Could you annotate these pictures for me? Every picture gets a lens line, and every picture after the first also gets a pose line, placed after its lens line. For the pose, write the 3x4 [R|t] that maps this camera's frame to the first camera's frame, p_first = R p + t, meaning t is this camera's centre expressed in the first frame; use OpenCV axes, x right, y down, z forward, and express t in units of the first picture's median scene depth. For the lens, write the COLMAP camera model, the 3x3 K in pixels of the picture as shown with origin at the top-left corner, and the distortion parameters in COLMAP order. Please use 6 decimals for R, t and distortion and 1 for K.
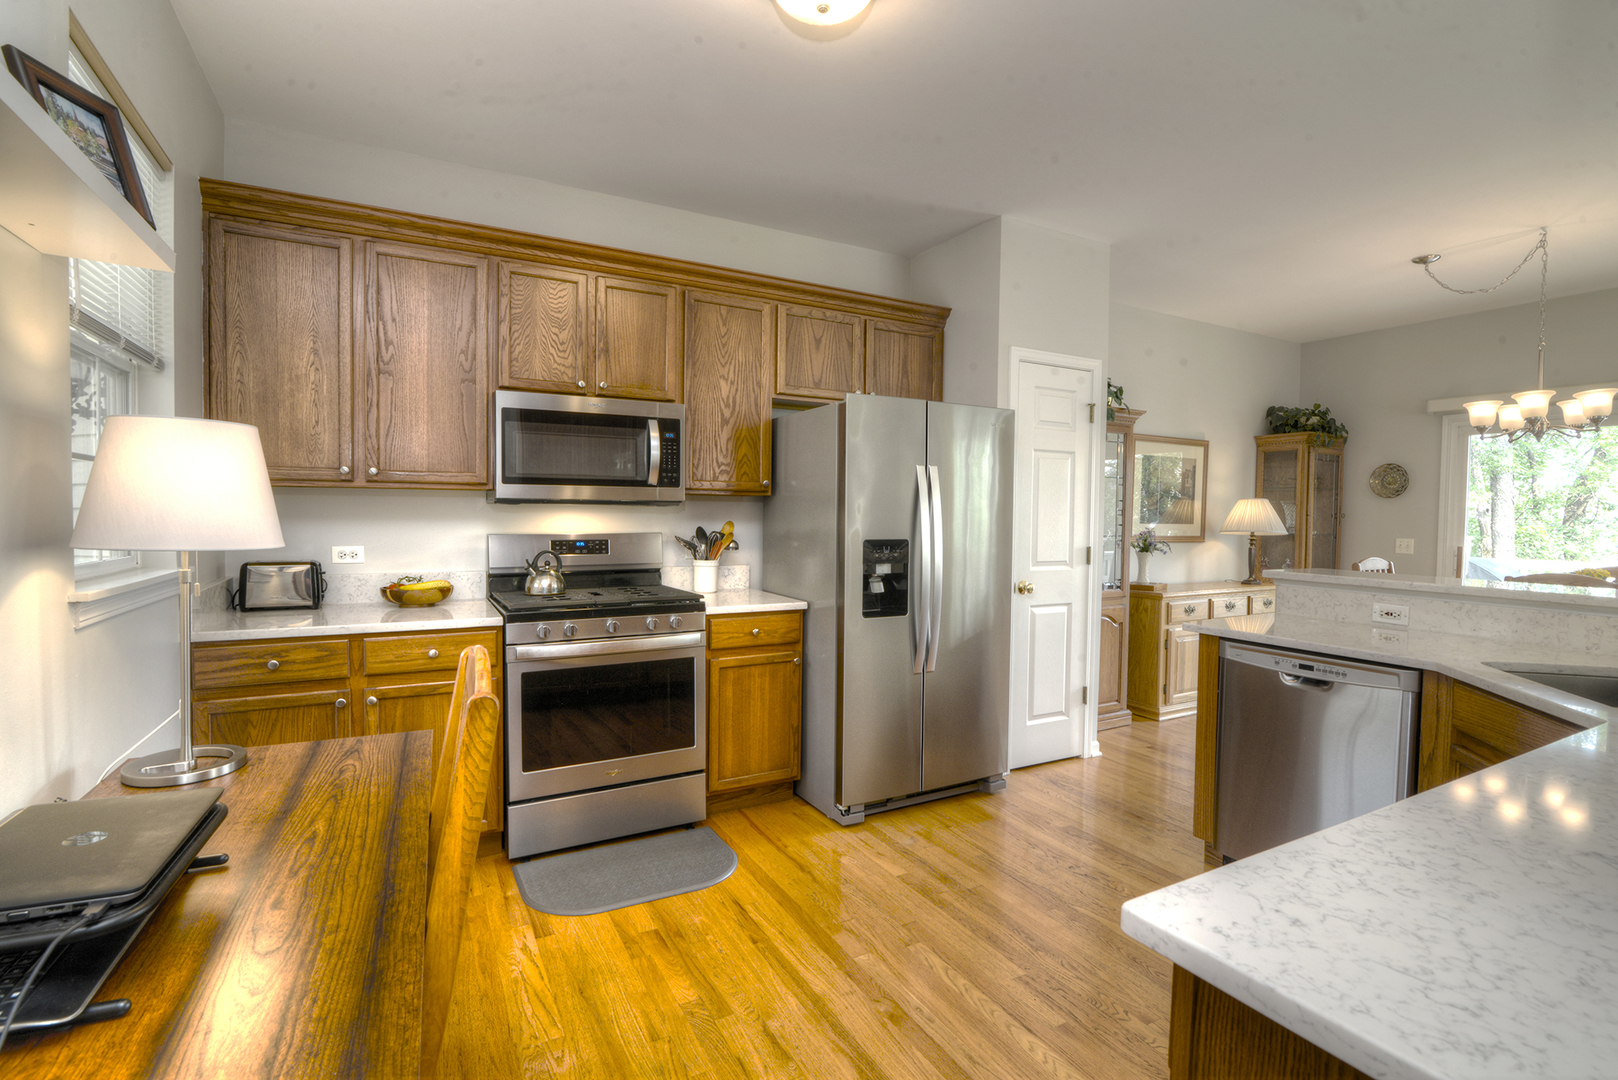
lens RADIAL K [[744.3, 0, 811.3], [0, 744.3, 536.5], [0, 0, 1]] dist [-0.016917, -0.000033]
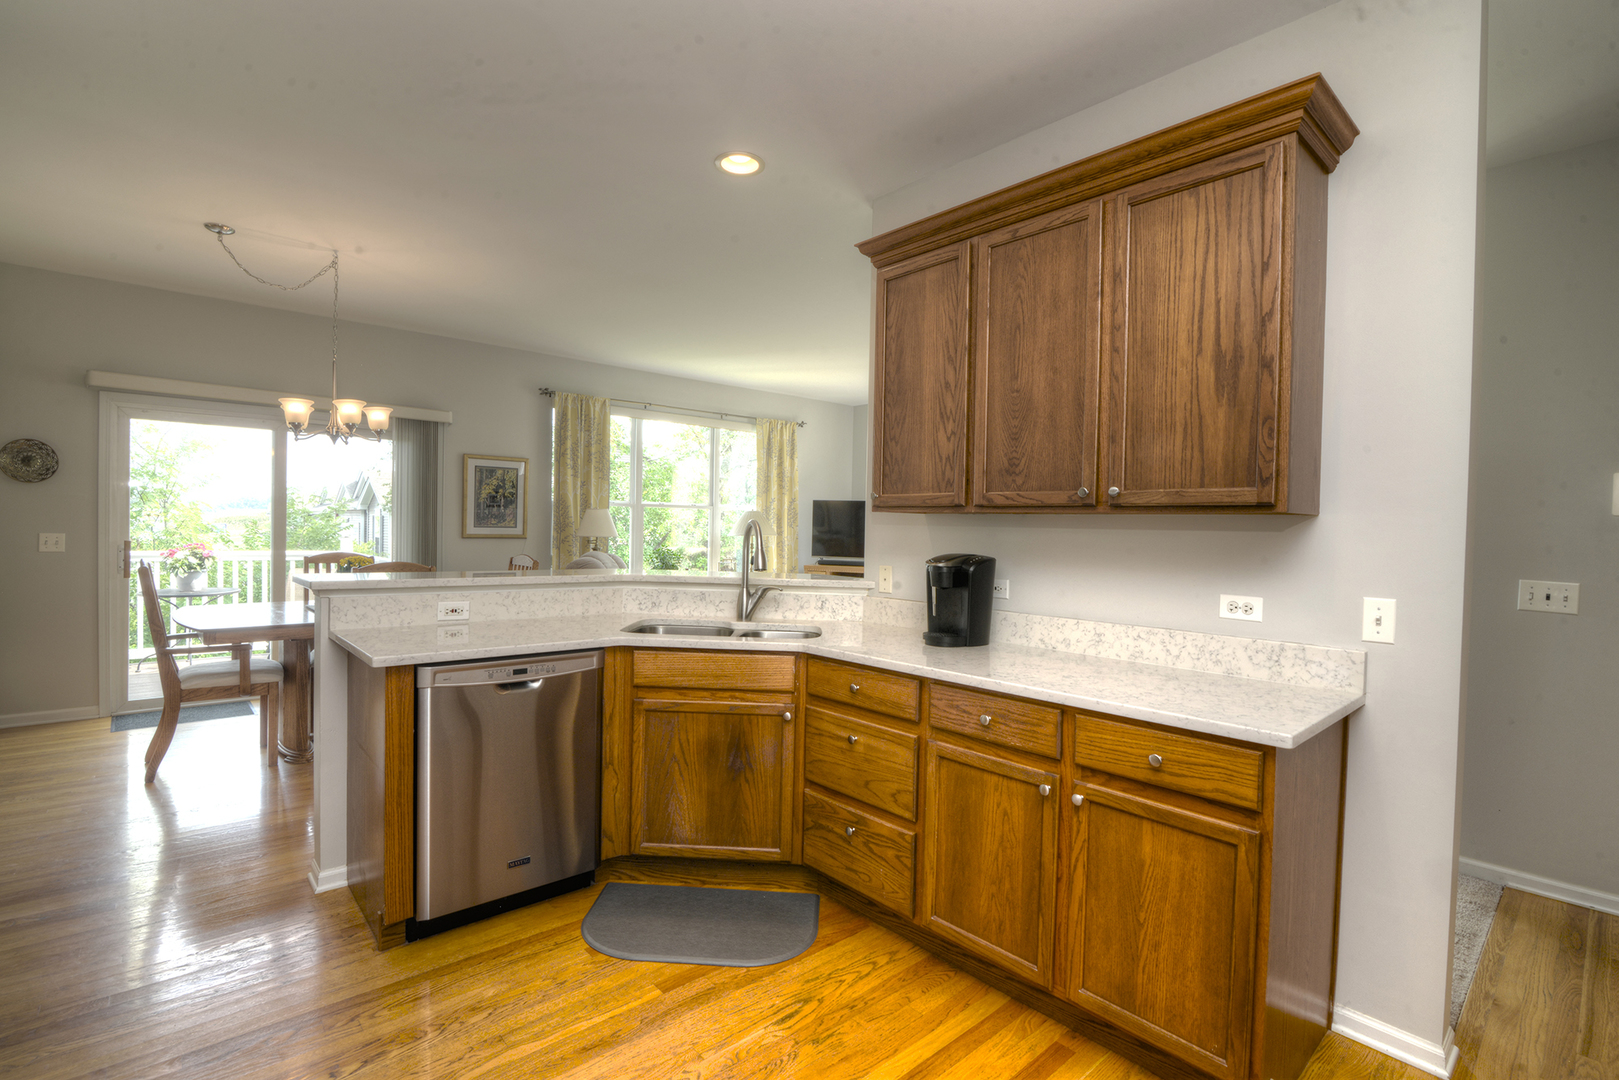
lens RADIAL K [[744.8, 0, 801.9], [0, 744.8, 537.4], [0, 0, 1]] dist [-0.016917, -0.000033]
pose [[-0.216260, -0.028753, 0.975912, -0.190583], [0.004882, 0.999522, 0.030530, -0.015583], [-0.976324, 0.011367, -0.216017, 0.423654]]
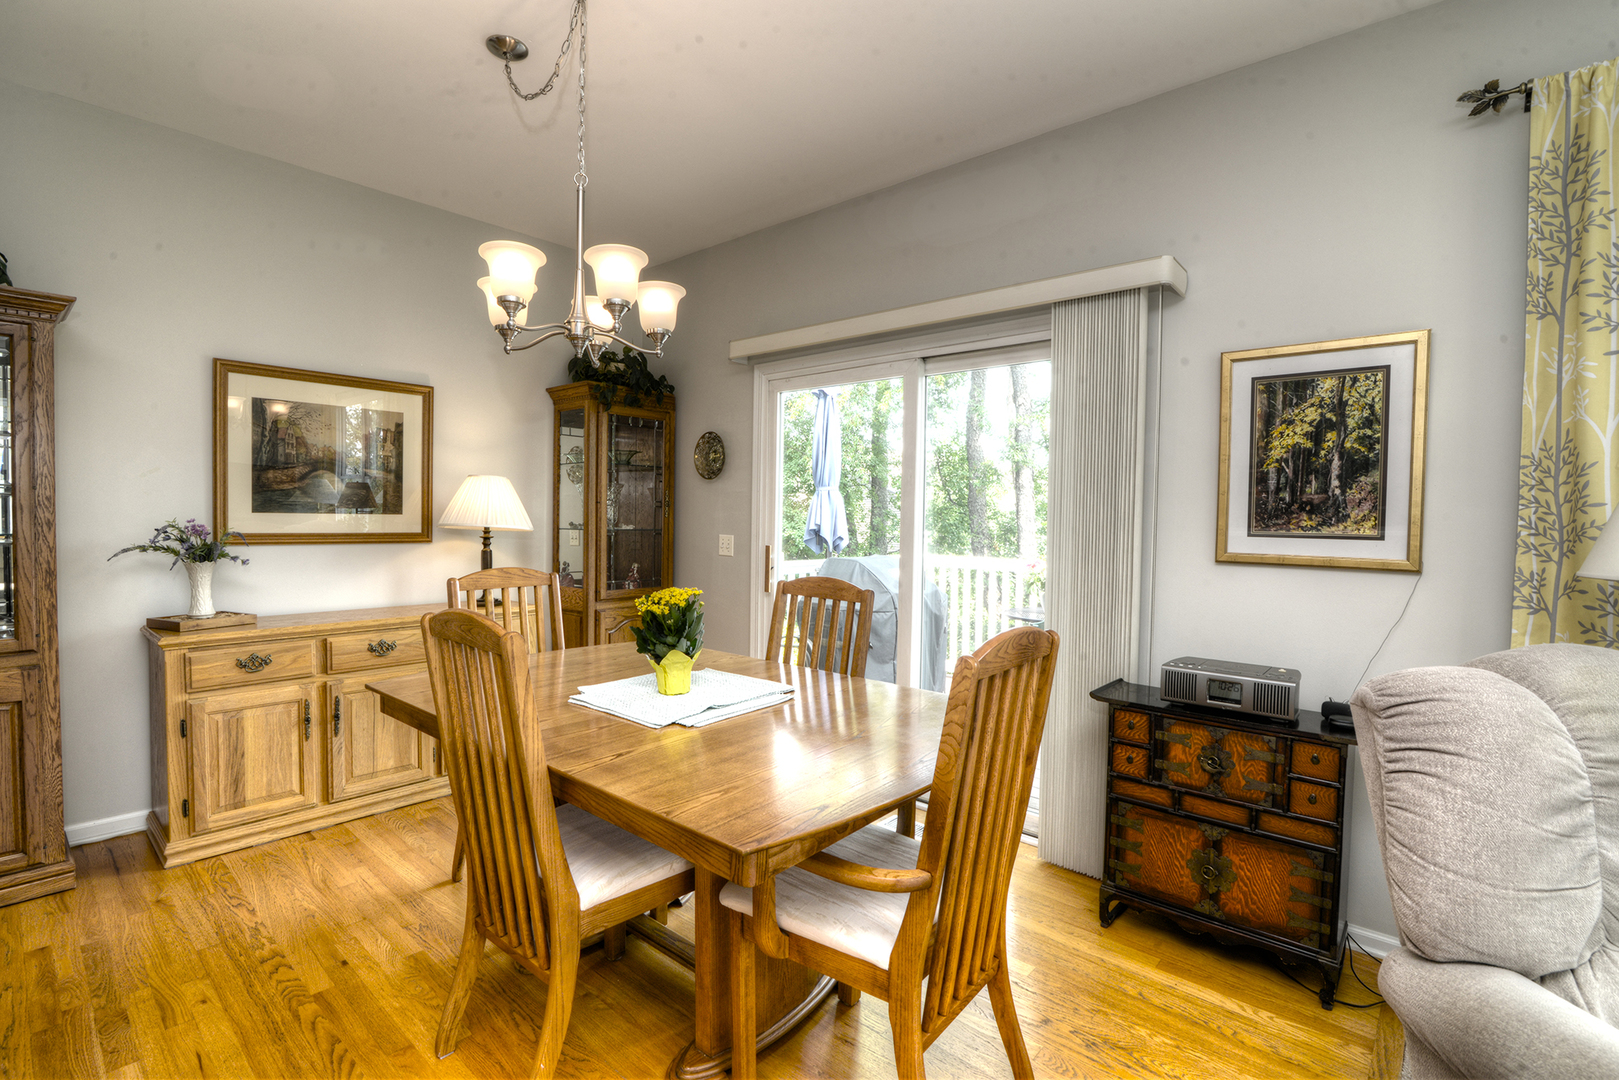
lens RADIAL K [[744.8, 0, 801.6], [0, 744.8, 541.5], [0, 0, 1]] dist [-0.016917, -0.000033]
pose [[0.945176, -0.010111, 0.326406, 0.739320], [0.004564, 0.999832, 0.017753, -0.003861], [-0.326531, -0.015290, 0.945063, 0.325553]]
